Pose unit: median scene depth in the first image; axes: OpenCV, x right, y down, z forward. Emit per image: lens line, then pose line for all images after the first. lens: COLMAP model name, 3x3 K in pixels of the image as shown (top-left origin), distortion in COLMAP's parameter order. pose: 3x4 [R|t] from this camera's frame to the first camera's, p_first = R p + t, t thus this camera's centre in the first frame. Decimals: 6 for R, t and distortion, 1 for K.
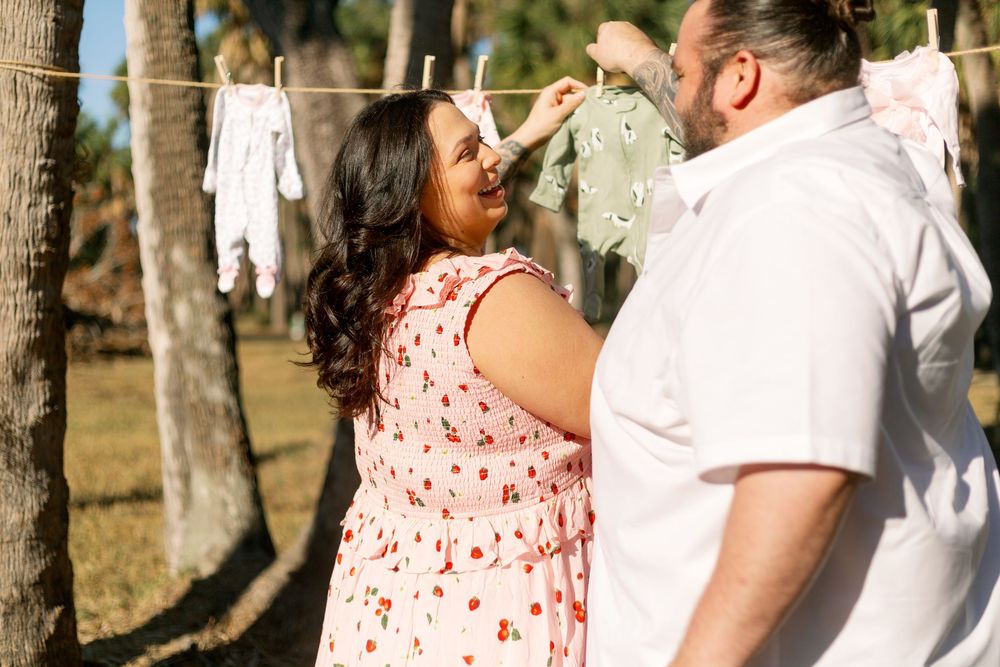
lens RADIAL K [[1435.7, 0, 500.0], [0, 1435.7, 333.5], [0, 0, 1]] dist [0.013049, 0.041891]
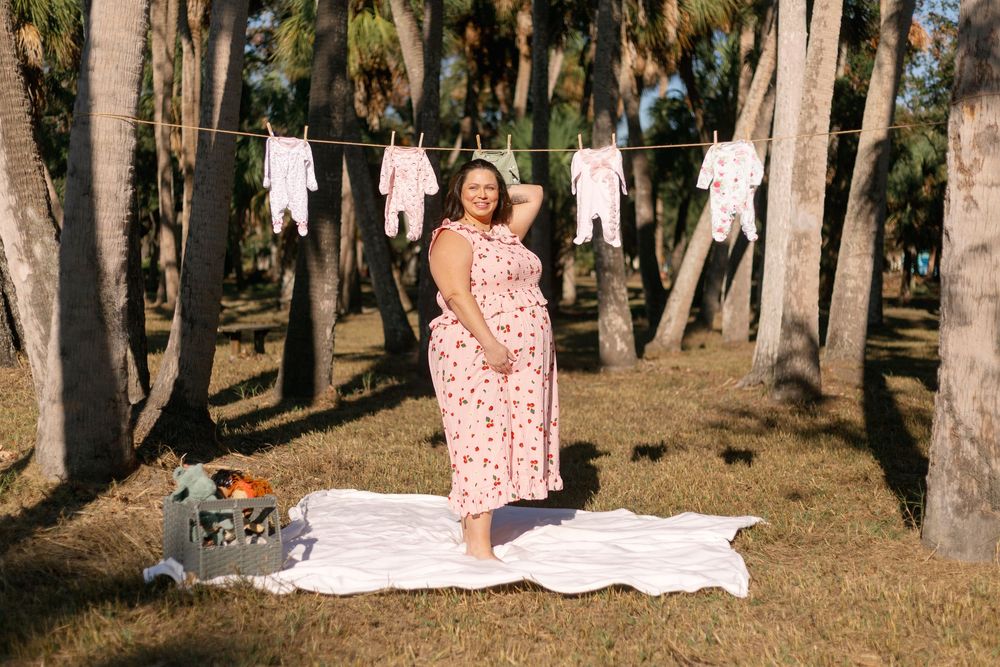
lens RADIAL K [[1555.3, 0, 468.8], [0, 1555.3, 333.0], [0, 0, 1]] dist [0.004829, 0.072138]
pose [[0.908009, -0.039585, 0.417077, -0.914057], [0.025683, 0.998913, 0.038894, 0.036342], [-0.418163, -0.024604, 0.908039, -1.242208]]
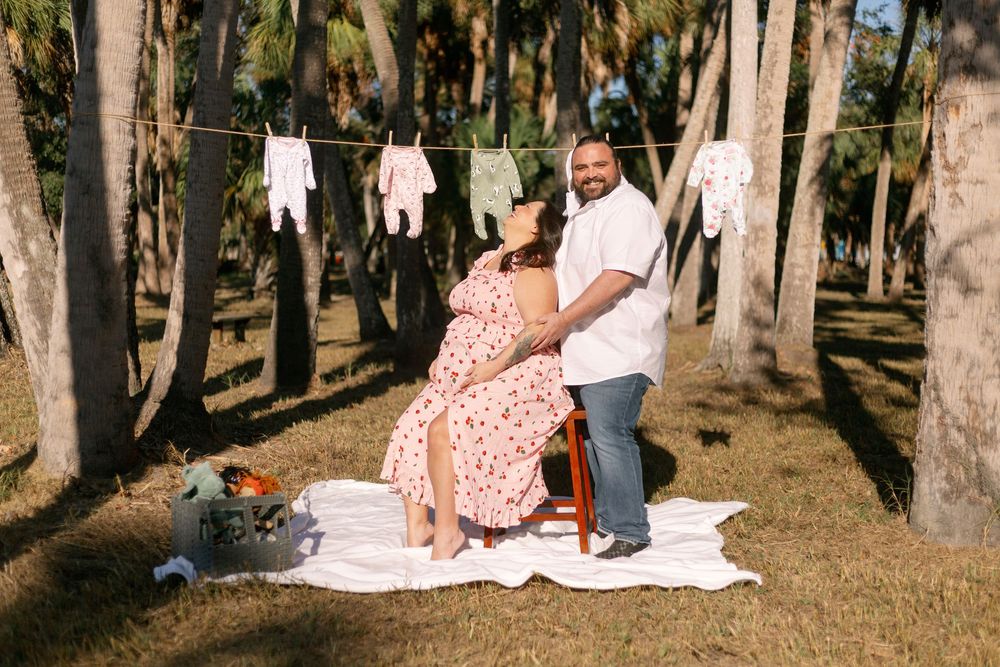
lens RADIAL K [[1435.7, 0, 500.0], [0, 1435.7, 333.5], [0, 0, 1]] dist [0.013049, 0.041891]
pose [[0.884027, -0.052728, 0.464453, -0.922554], [0.031841, 0.998102, 0.052706, 0.021315], [-0.466351, -0.031805, 0.884028, -1.104800]]
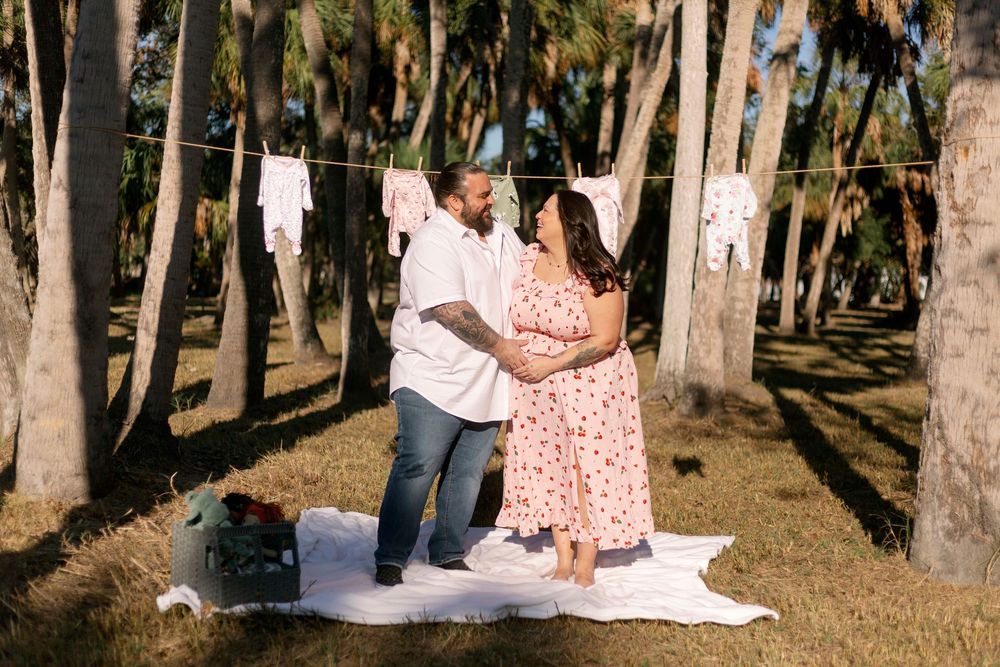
lens RADIAL K [[1435.7, 0, 500.0], [0, 1435.7, 333.5], [0, 0, 1]] dist [0.013049, 0.041891]
pose [[0.850691, -0.023106, 0.525158, -1.037313], [0.005038, 0.999346, 0.035808, 0.016582], [-0.525642, -0.027816, 0.850251, -1.010095]]
